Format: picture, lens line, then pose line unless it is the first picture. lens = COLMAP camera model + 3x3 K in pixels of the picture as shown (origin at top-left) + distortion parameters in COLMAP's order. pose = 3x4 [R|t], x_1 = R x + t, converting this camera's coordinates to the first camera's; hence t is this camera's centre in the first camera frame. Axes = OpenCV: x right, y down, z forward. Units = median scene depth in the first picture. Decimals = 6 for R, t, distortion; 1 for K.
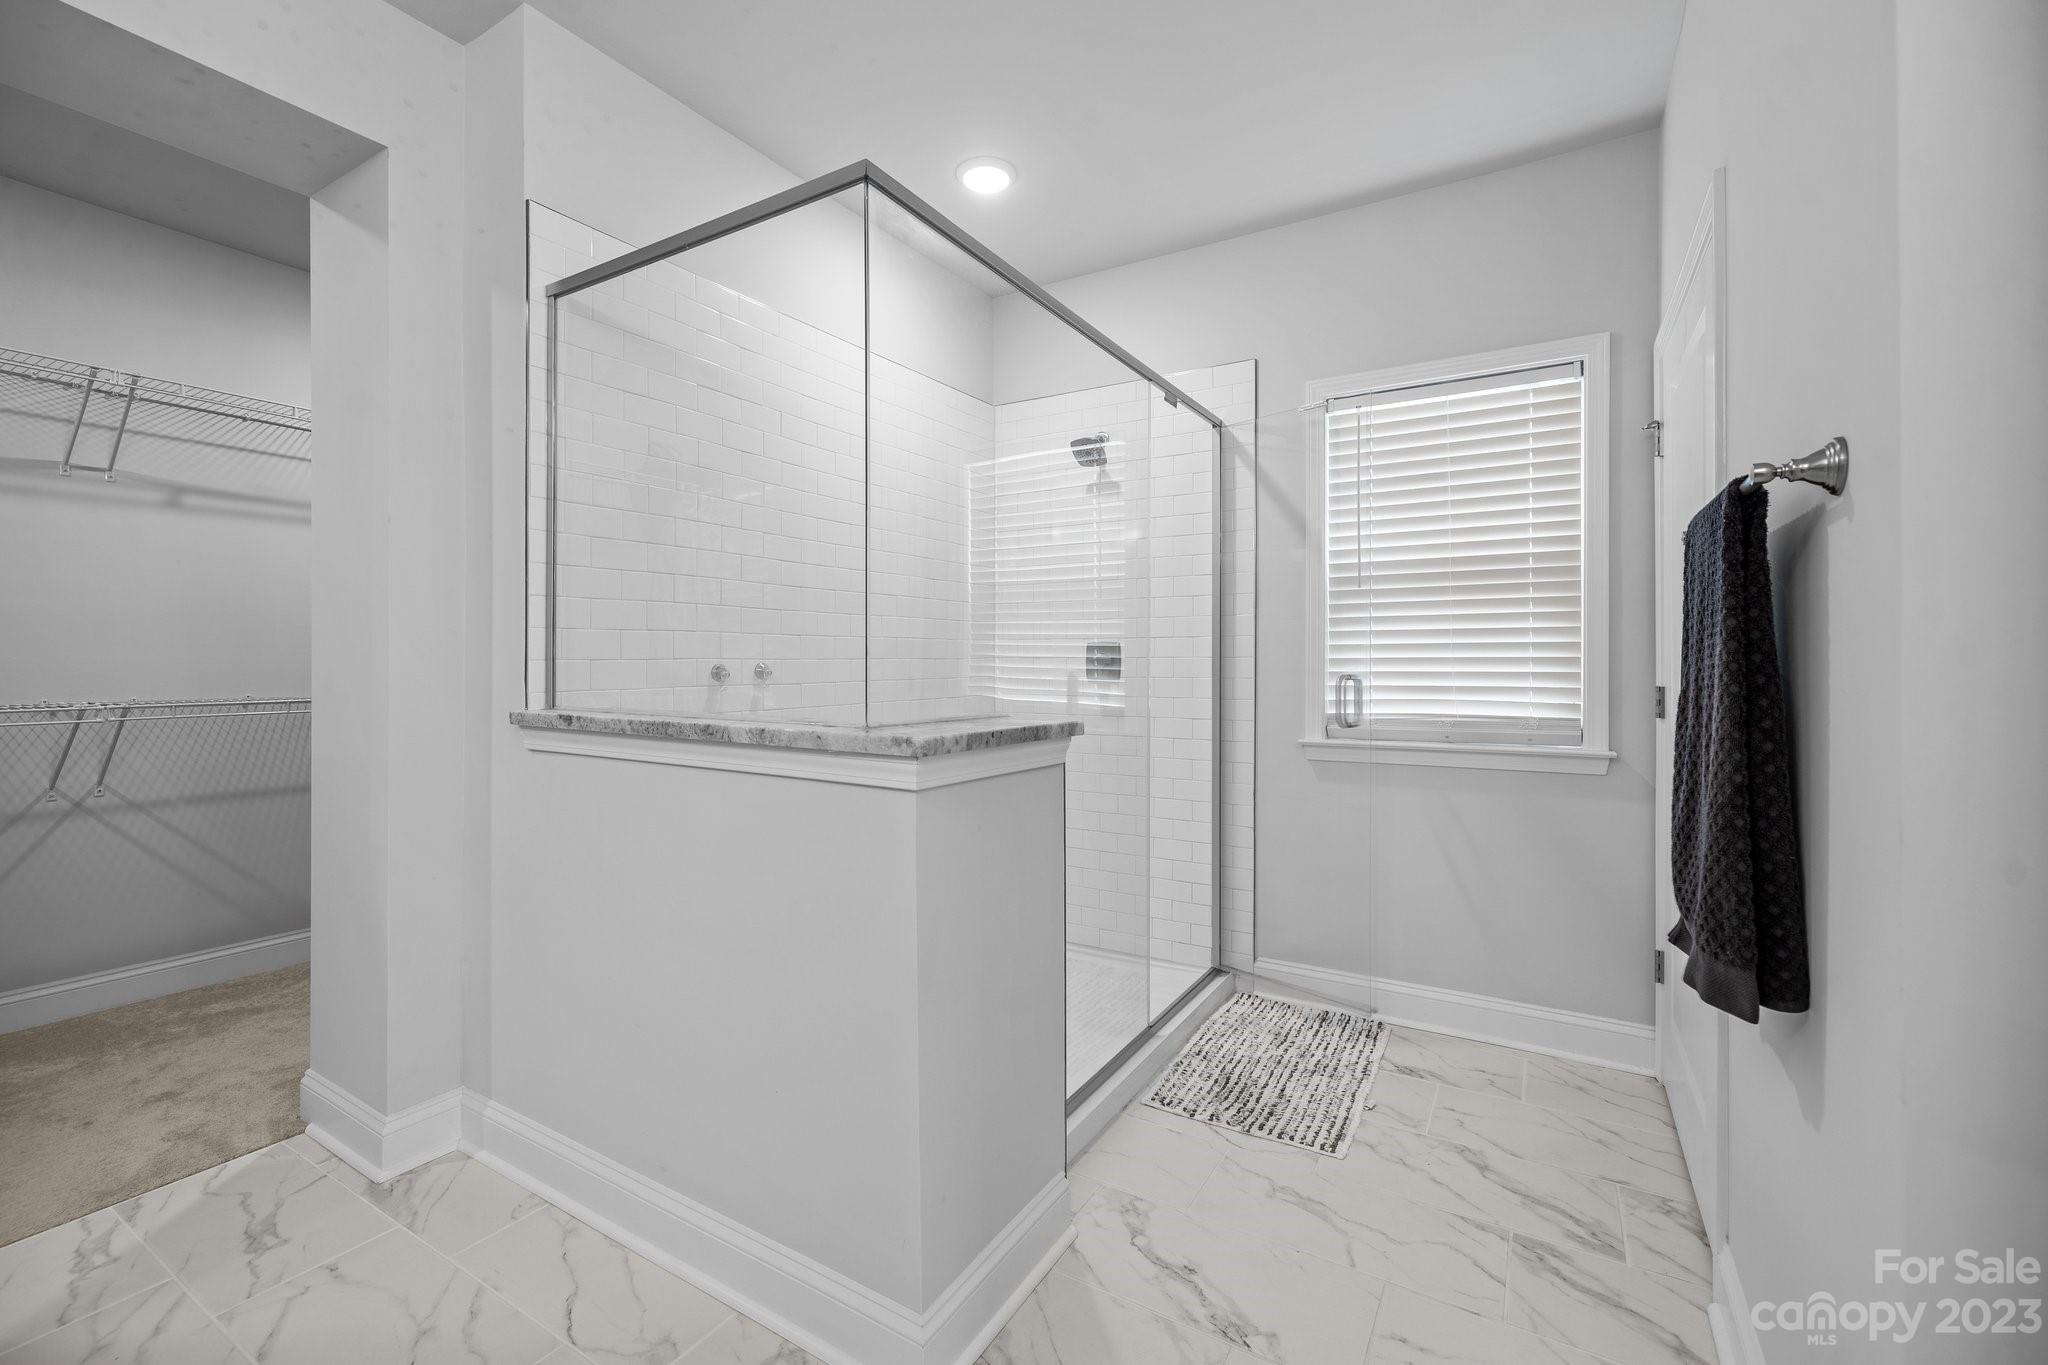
lens RADIAL K [[863.4, 0, 1027.8], [0, 863.4, 666.4], [0, 0, 1]] dist [0.000770, -0.000116]
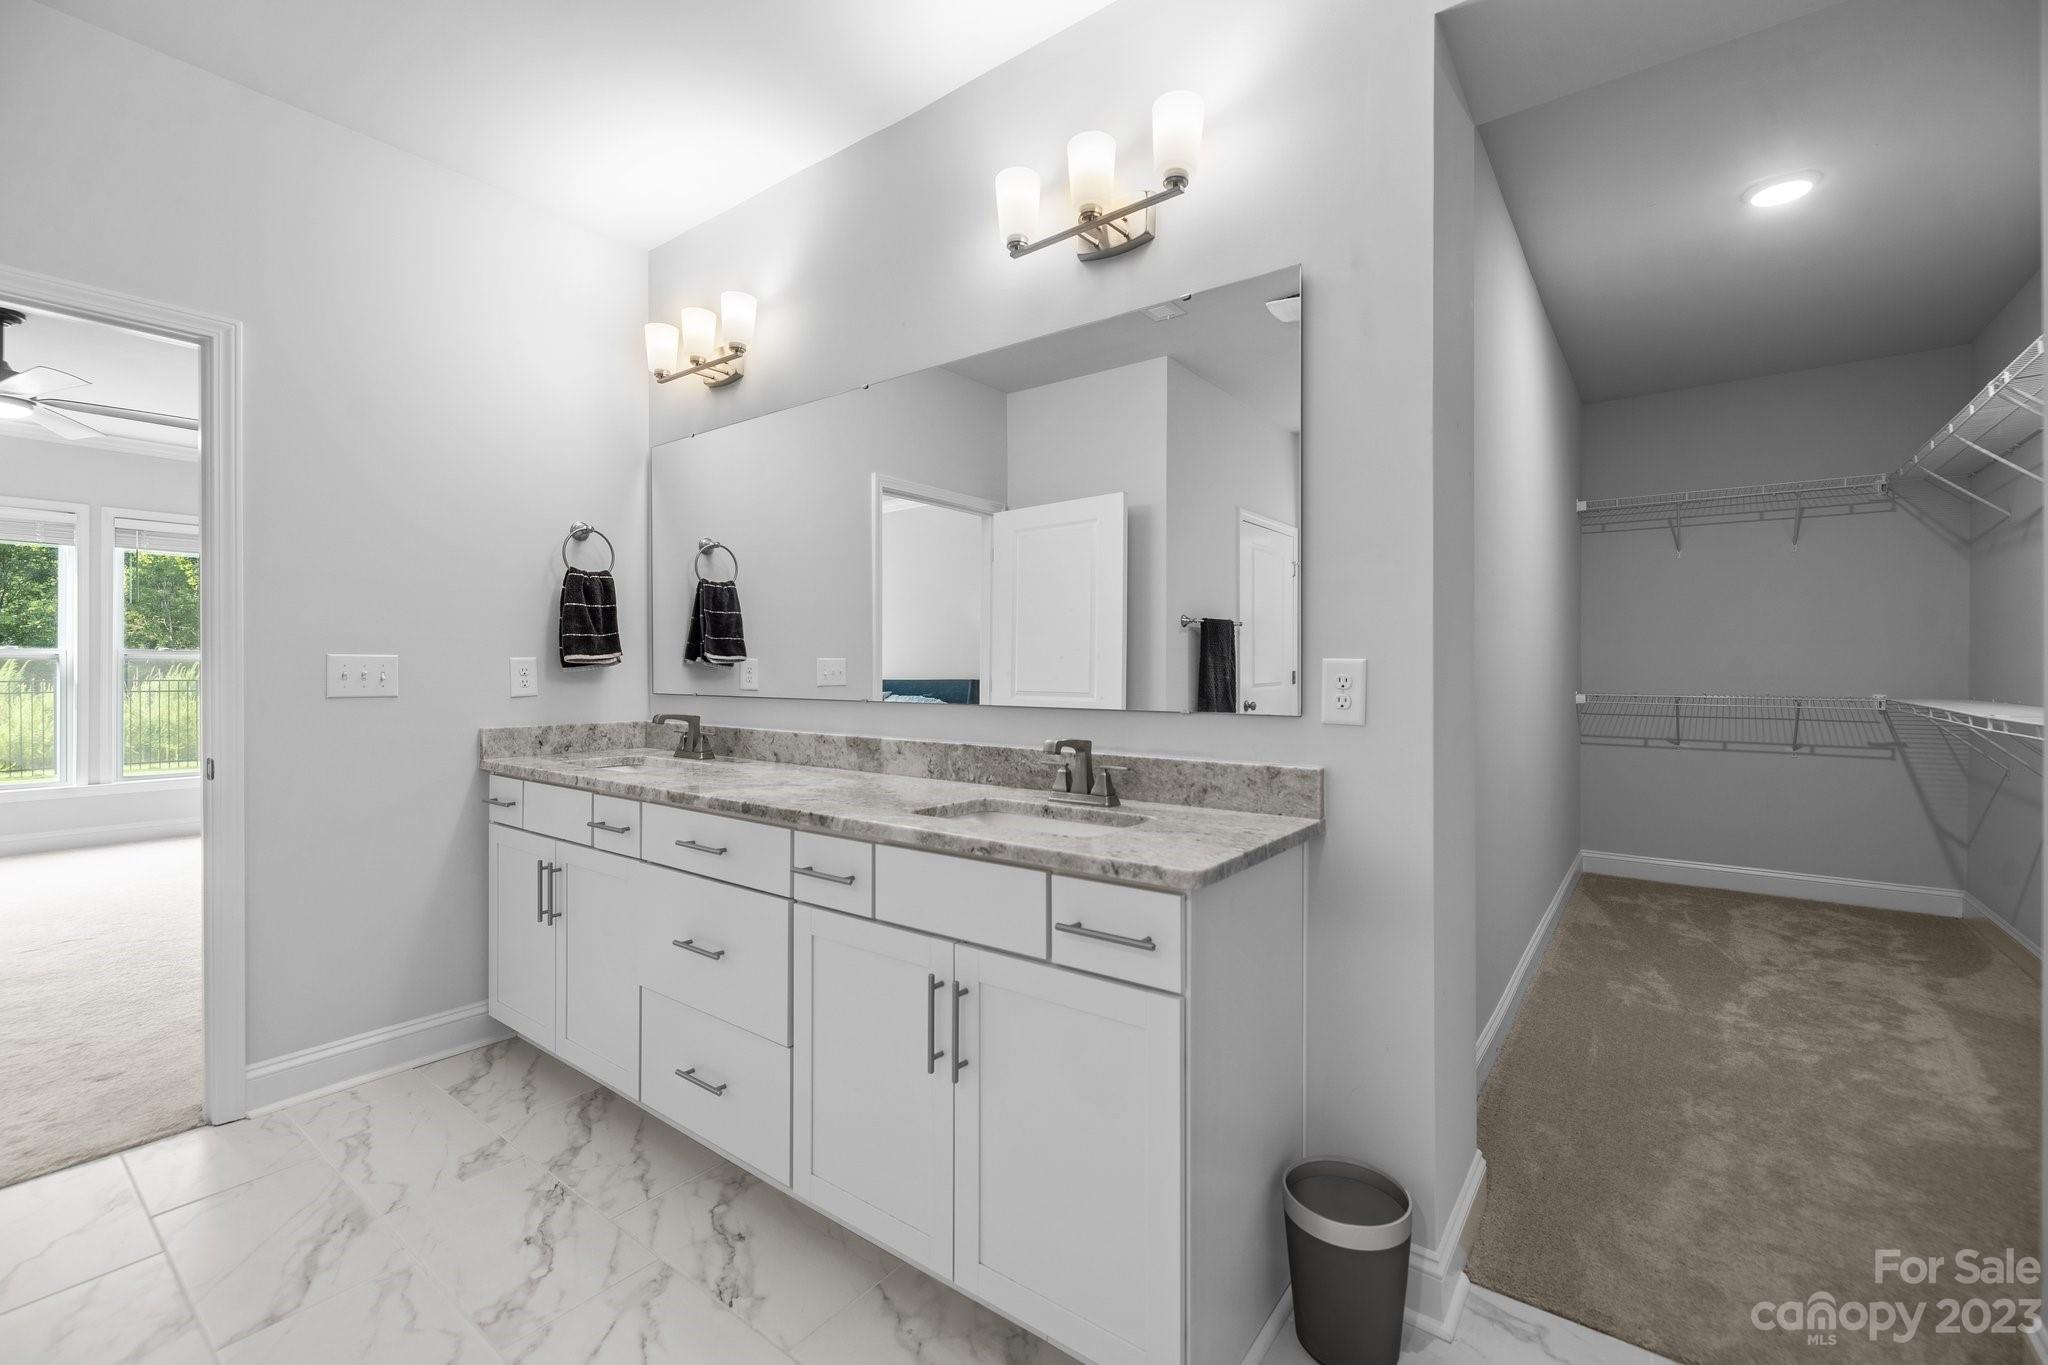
lens RADIAL K [[863.4, 0, 1027.8], [0, 863.4, 666.4], [0, 0, 1]] dist [0.000770, -0.000116]
pose [[-0.994889, -0.002245, 0.100951, -0.519046], [-0.002162, 0.999997, 0.000932, -0.003846], [-0.100953, 0.000709, -0.994891, 1.968862]]
